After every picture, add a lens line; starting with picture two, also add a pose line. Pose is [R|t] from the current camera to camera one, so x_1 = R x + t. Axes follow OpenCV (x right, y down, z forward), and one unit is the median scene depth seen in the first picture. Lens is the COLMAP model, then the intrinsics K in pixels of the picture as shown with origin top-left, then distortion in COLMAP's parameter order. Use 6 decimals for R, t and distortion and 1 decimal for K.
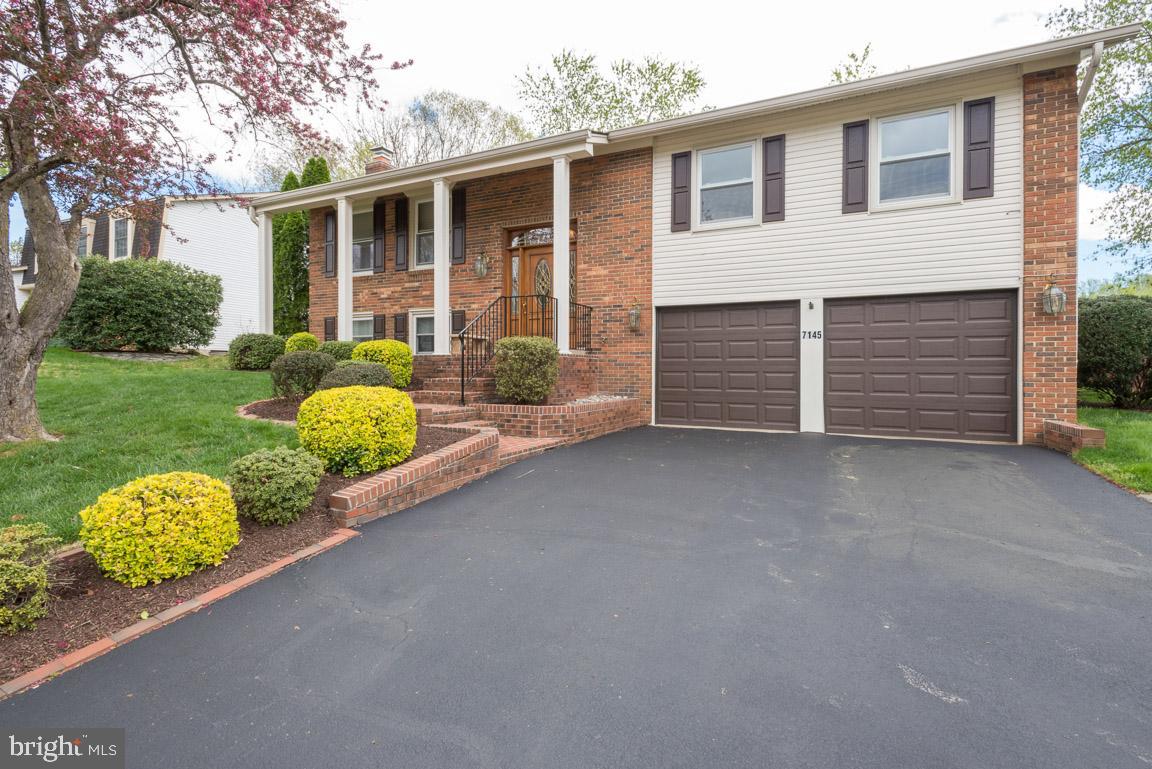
lens RADIAL K [[540.4, 0, 566.2], [0, 540.4, 372.4], [0, 0, 1]] dist [0.003475, -0.000257]
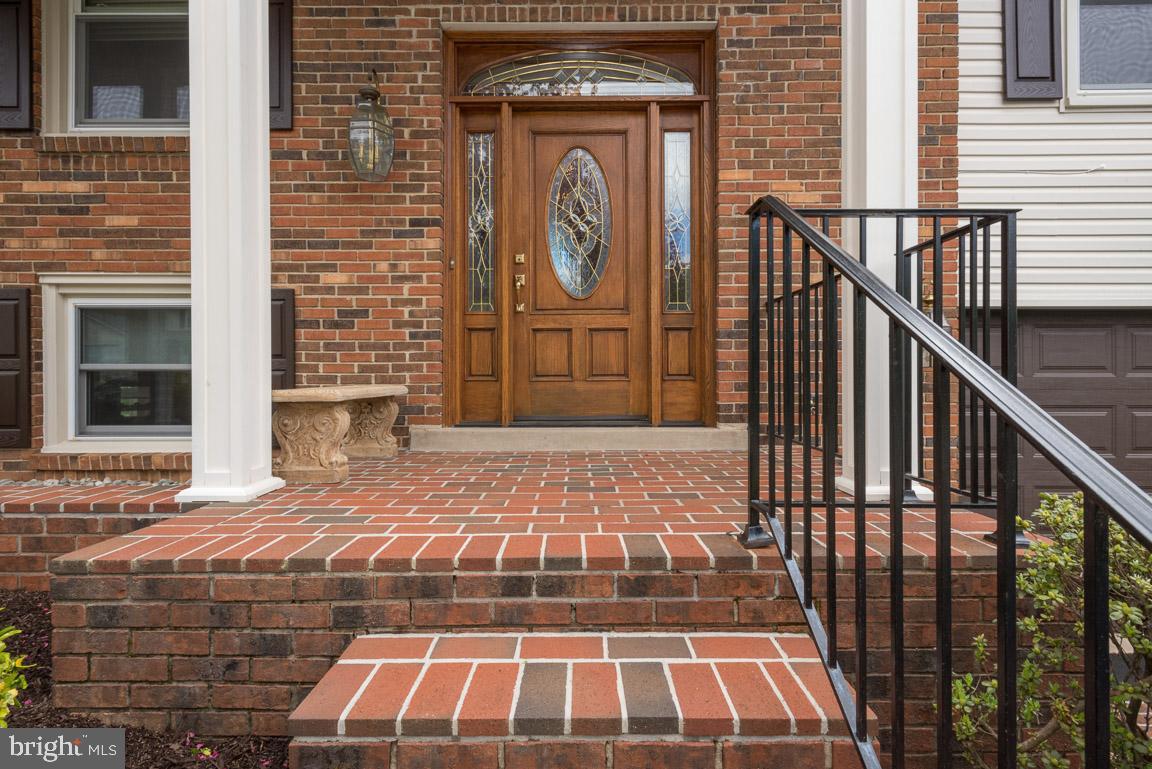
lens RADIAL K [[540.4, 0, 576.5], [0, 540.4, 384.3], [0, 0, 1]] dist [0.003475, -0.000257]
pose [[0.896634, -0.001193, 0.442771, -0.216684], [0.005897, 0.999940, -0.009248, -0.073480], [-0.442733, 0.010903, 0.896587, 0.811357]]
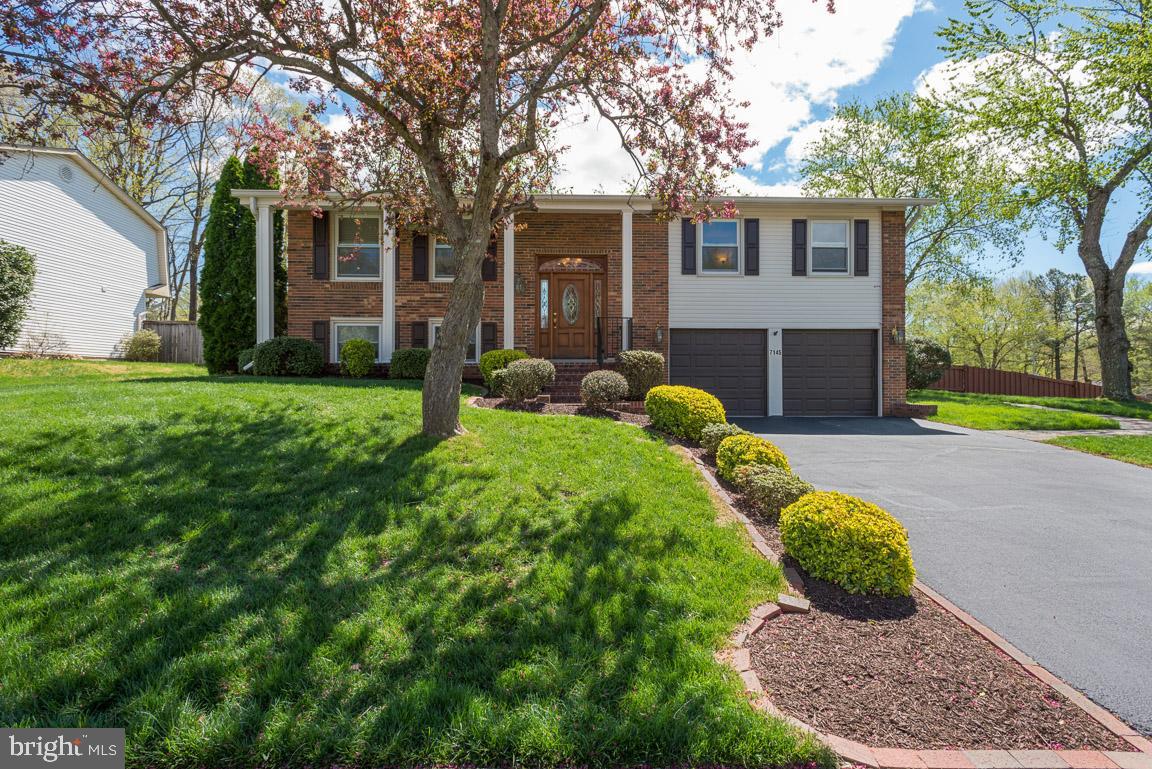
lens RADIAL K [[540.4, 0, 573.9], [0, 540.4, 381.9], [0, 0, 1]] dist [0.003475, -0.000257]
pose [[0.878897, -0.002461, 0.477005, -0.701122], [0.005747, 0.999969, -0.005429, 0.016936], [-0.476976, 0.007513, 0.878884, -0.066292]]
